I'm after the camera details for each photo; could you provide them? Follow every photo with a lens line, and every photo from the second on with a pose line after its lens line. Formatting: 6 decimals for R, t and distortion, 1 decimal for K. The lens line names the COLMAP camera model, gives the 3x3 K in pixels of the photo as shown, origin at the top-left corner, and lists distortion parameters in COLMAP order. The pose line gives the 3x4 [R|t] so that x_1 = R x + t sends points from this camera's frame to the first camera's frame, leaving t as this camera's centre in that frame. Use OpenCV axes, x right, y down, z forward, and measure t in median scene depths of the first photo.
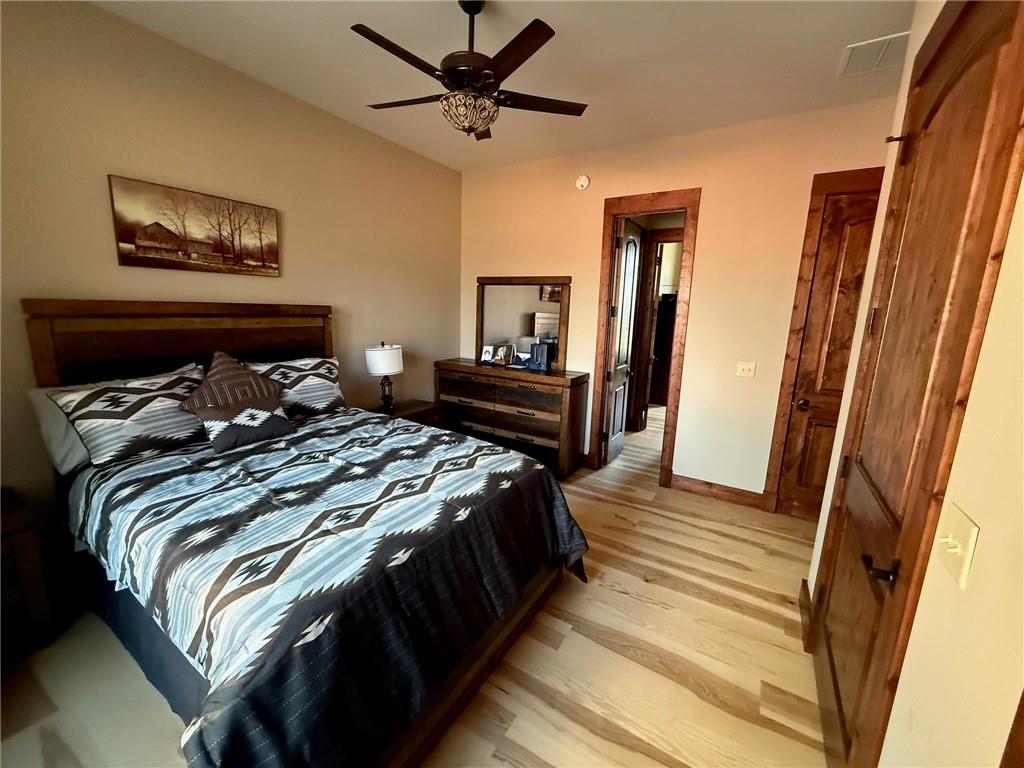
lens RADIAL K [[406.5, 0, 512.0], [0, 406.5, 384.0], [0, 0, 1]] dist [0.000115, 0.000146]
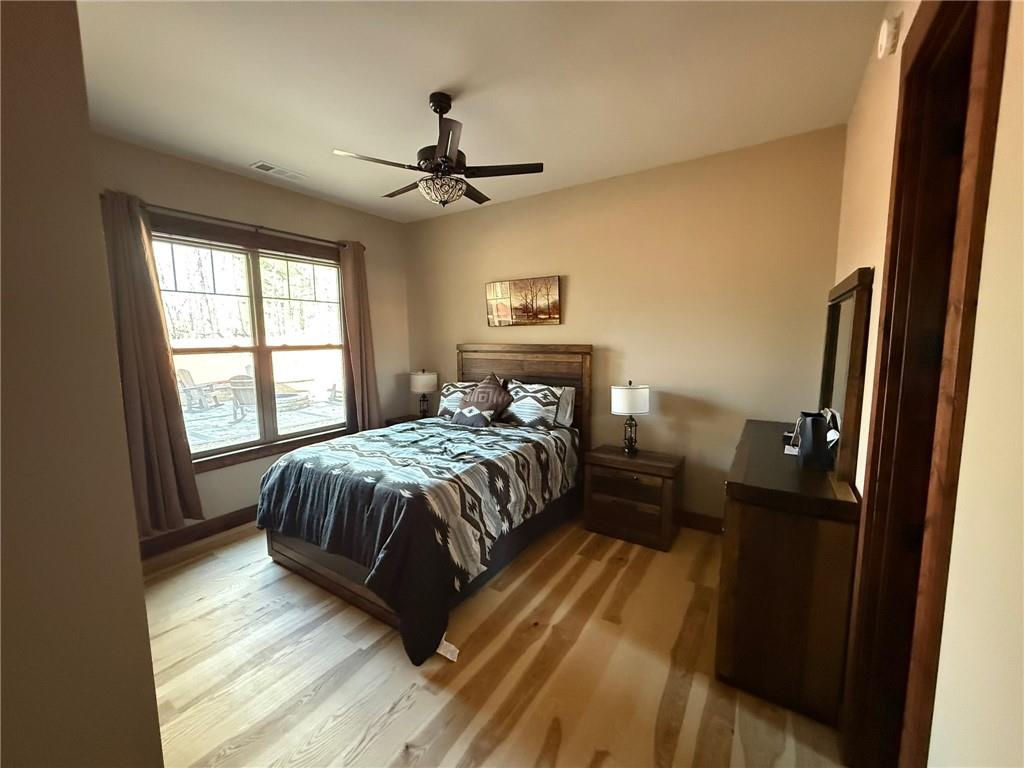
lens RADIAL K [[406.5, 0, 512.0], [0, 406.5, 384.0], [0, 0, 1]] dist [0.000115, 0.000146]
pose [[-0.019710, 0.080800, -0.996535, 0.847532], [-0.180269, 0.980106, 0.083033, -0.164648], [0.983420, 0.181281, -0.004752, 0.955721]]
